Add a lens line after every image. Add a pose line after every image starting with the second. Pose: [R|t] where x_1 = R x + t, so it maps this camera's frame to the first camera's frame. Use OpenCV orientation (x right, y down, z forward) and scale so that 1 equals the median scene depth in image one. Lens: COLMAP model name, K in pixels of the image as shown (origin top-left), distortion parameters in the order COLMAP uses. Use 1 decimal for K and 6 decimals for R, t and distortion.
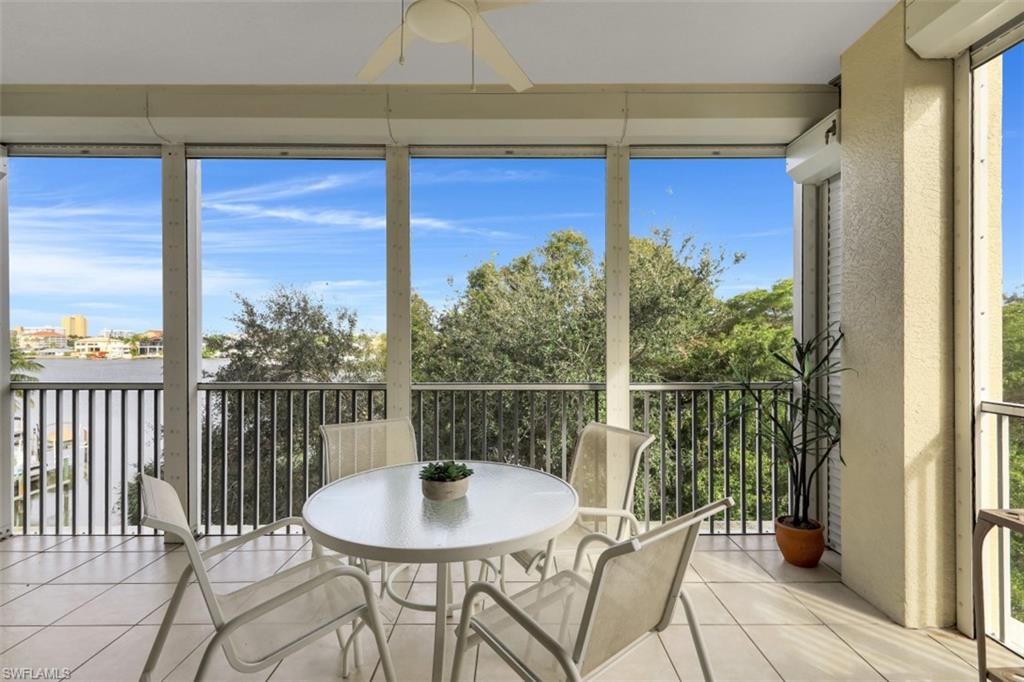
lens RADIAL K [[461.7, 0, 530.2], [0, 461.7, 331.0], [0, 0, 1]] dist [0.009681, -0.000591]
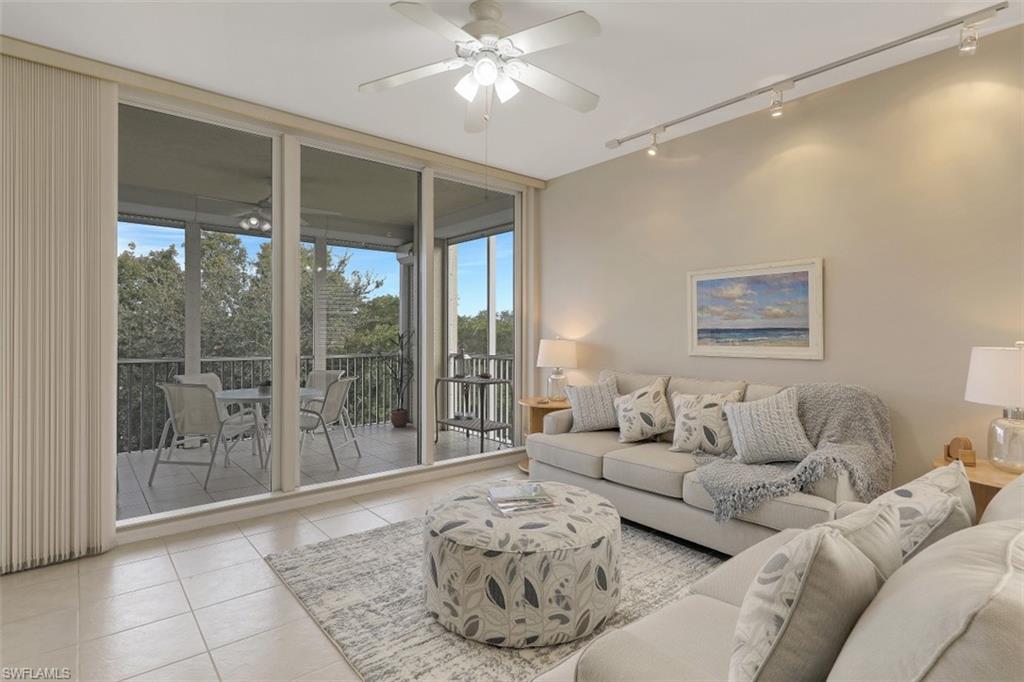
lens RADIAL K [[538.4, 0, 529.4], [0, 538.4, 329.8], [0, 0, 1]] dist [0.002896, -0.000679]
pose [[0.772579, 0.013406, 0.634777, -0.628457], [-0.015733, 0.999874, -0.001968, -0.001553], [-0.634724, -0.008466, 0.772693, -1.489605]]
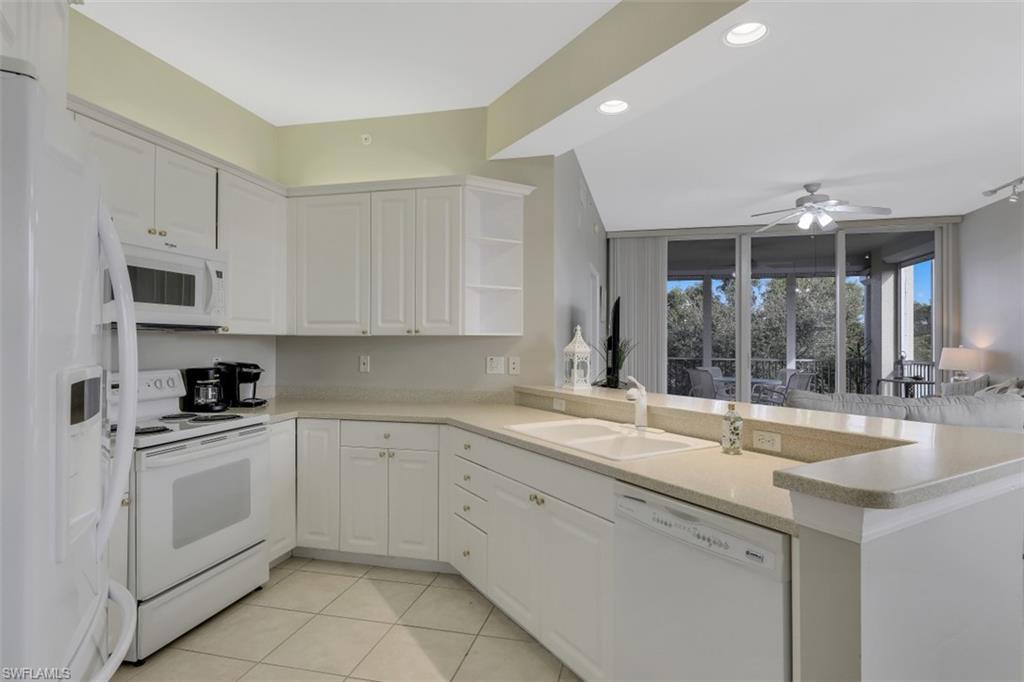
lens RADIAL K [[538.4, 0, 514.3], [0, 538.4, 336.7], [0, 0, 1]] dist [0.002896, -0.000679]
pose [[0.967511, 0.007923, -0.252704, -0.637331], [-0.007133, 0.999966, 0.004044, -0.015642], [0.252728, -0.002110, 0.967535, -2.825333]]
